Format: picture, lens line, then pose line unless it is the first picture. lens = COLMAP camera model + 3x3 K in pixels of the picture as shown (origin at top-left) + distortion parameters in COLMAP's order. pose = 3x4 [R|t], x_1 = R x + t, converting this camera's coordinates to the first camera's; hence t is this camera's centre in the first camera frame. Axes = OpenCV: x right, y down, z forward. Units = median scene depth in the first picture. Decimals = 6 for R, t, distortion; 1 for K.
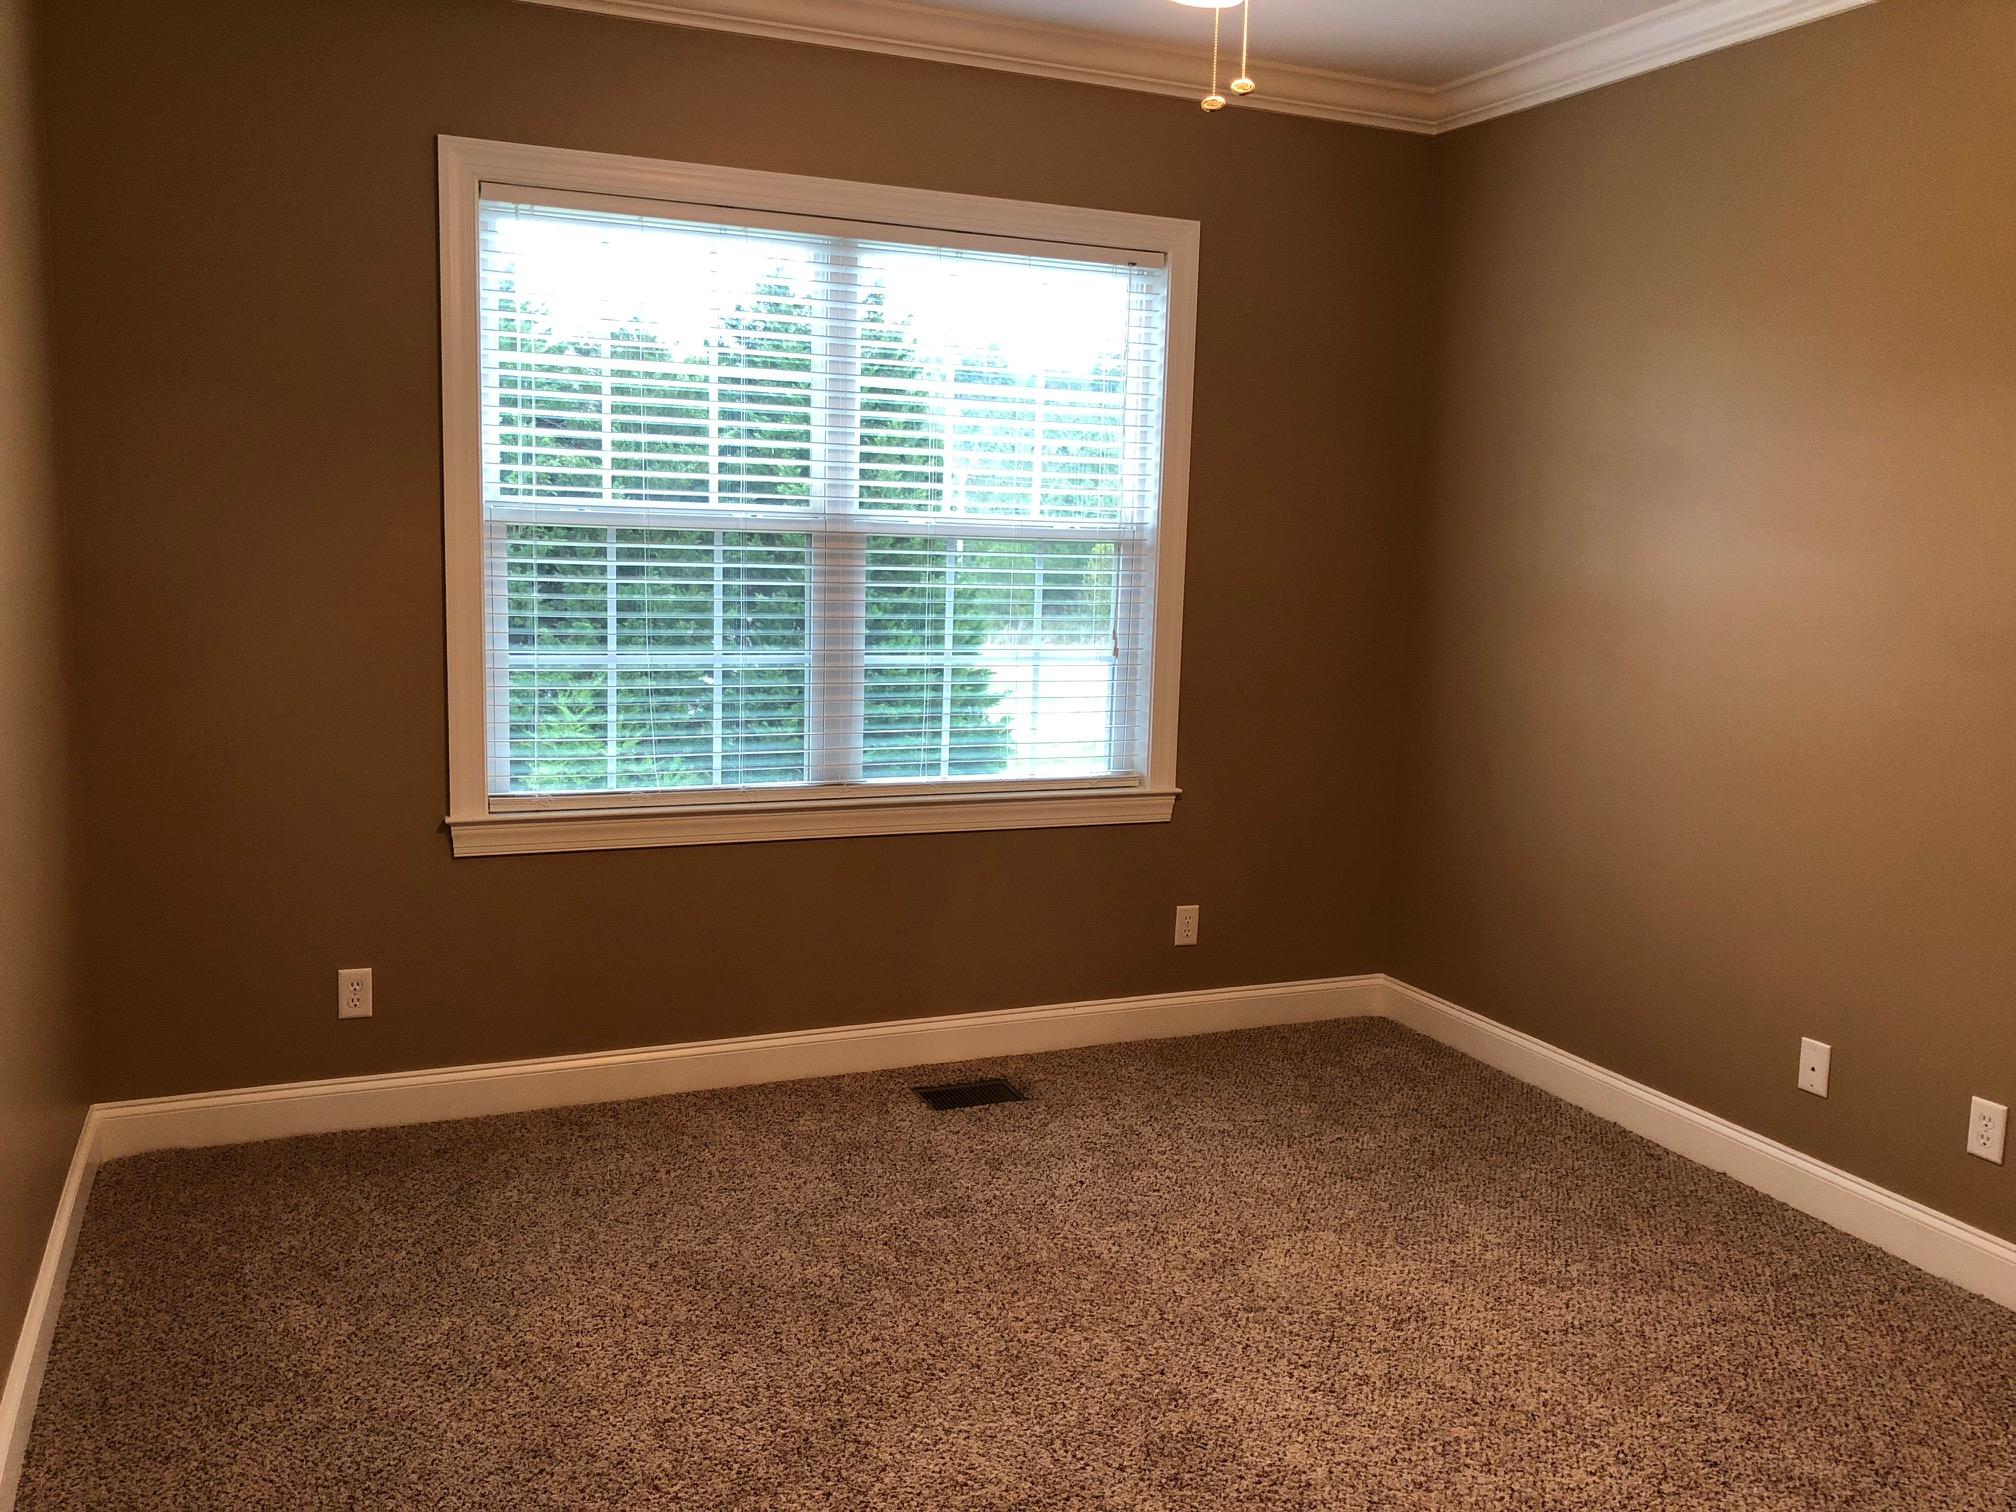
lens RADIAL K [[1662.2, 0, 1012.3], [0, 1662.2, 749.0], [0, 0, 1]] dist [0.144649, -0.431975]
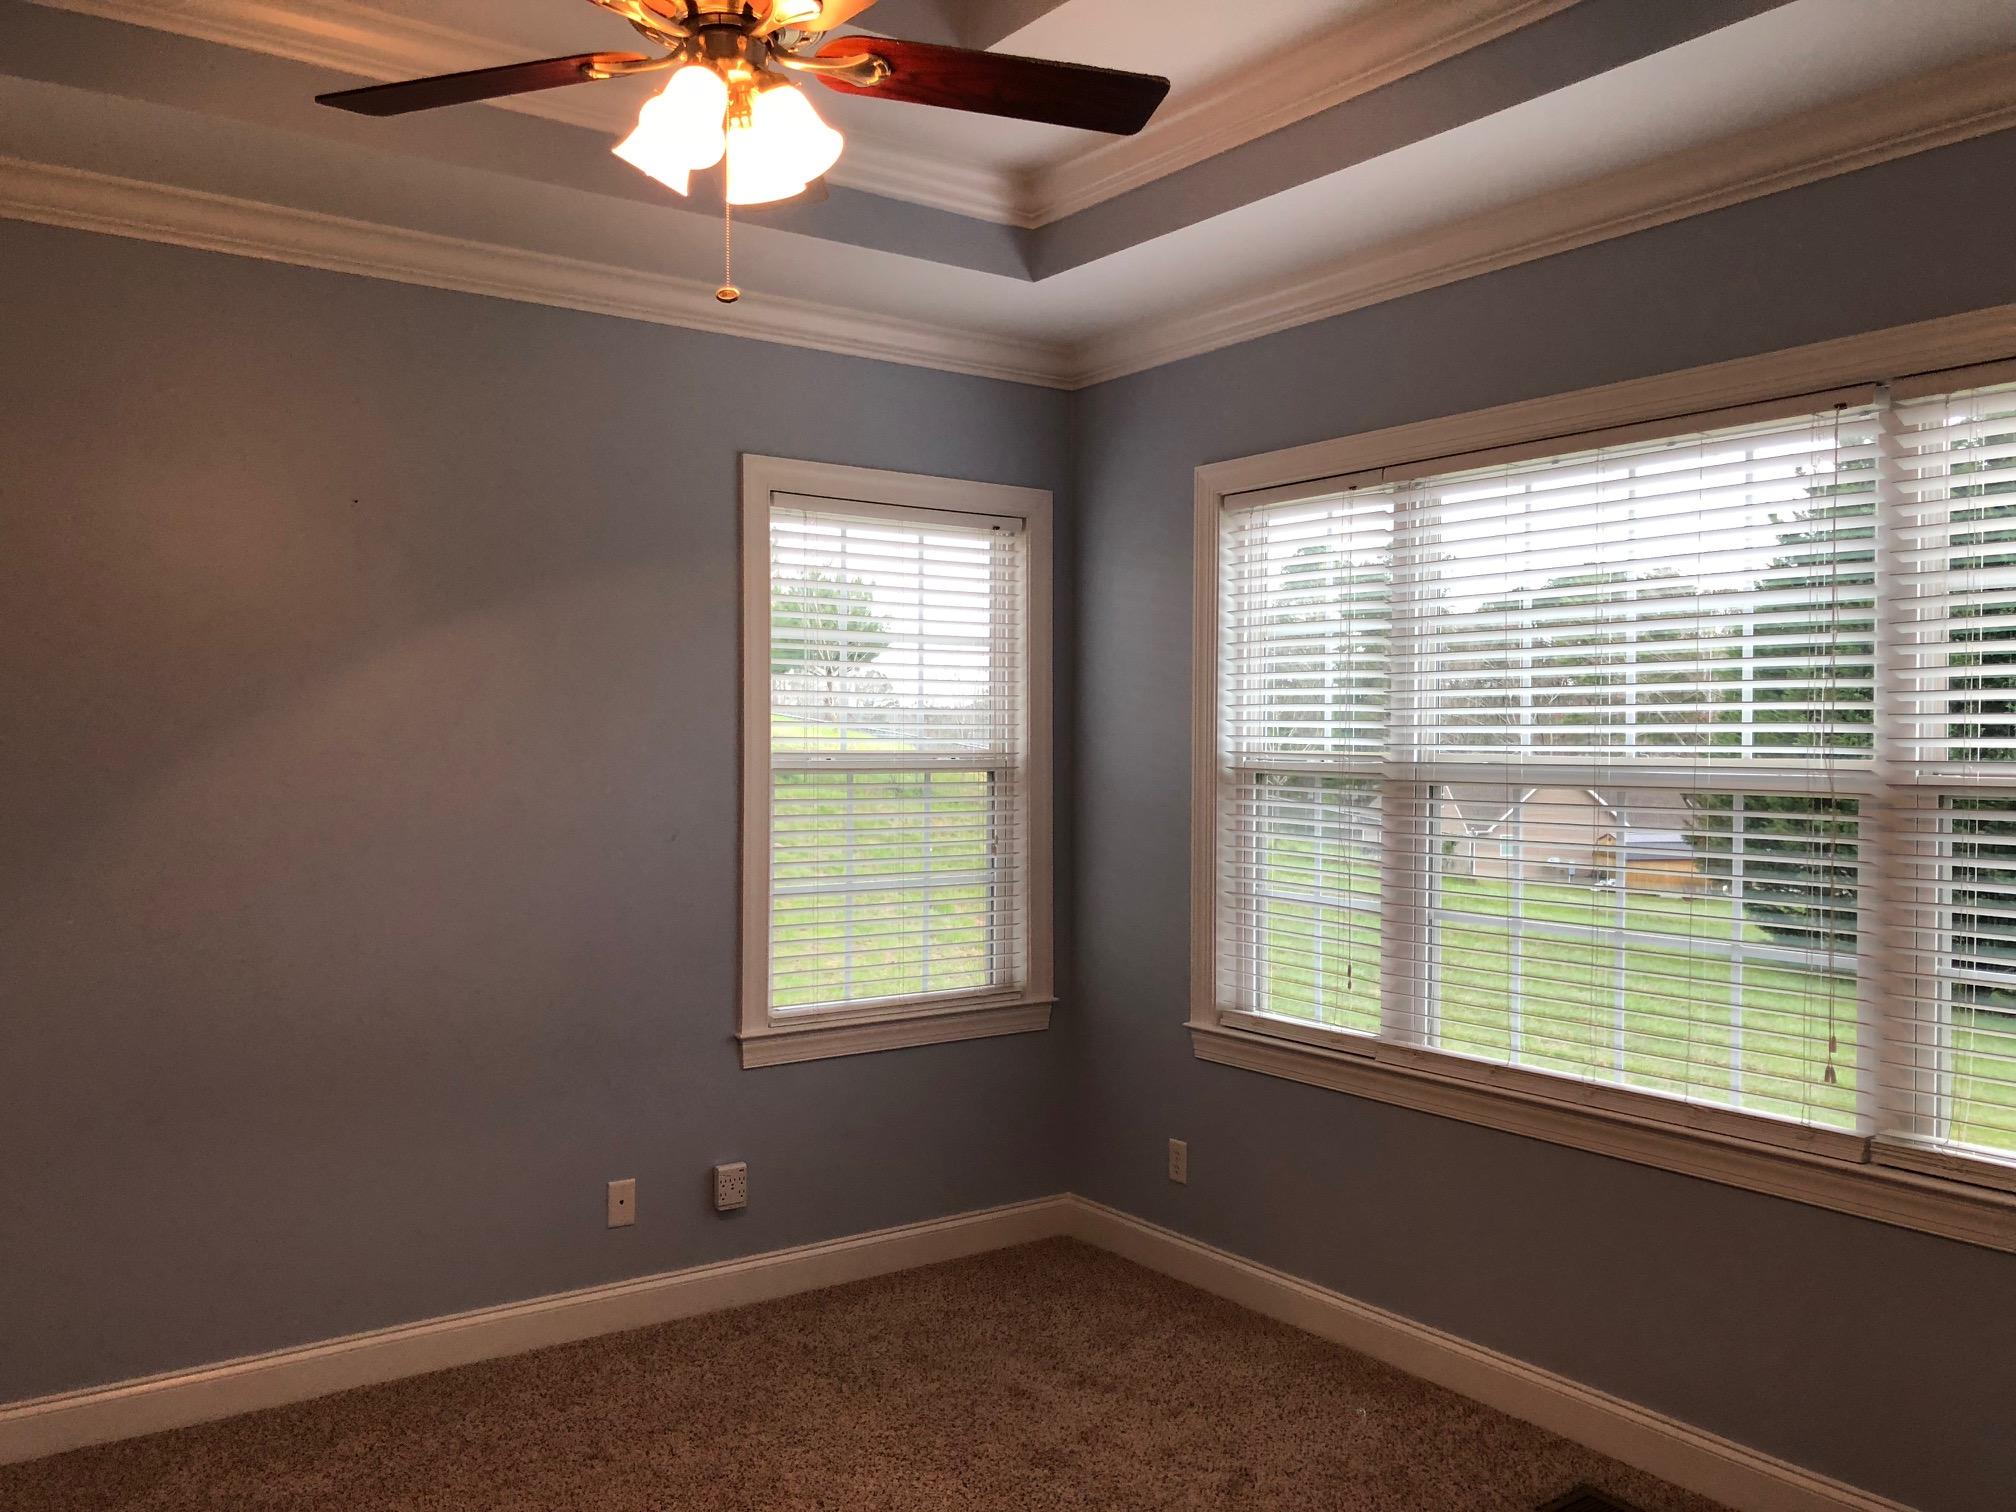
lens RADIAL K [[1662.2, 0, 1012.3], [0, 1662.2, 749.0], [0, 0, 1]] dist [0.144649, -0.431975]
pose [[0.980310, -0.030156, 0.195148, -0.138970], [0.056361, 0.989890, -0.130158, 0.003579], [-0.189250, 0.138594, 0.972099, -0.061589]]
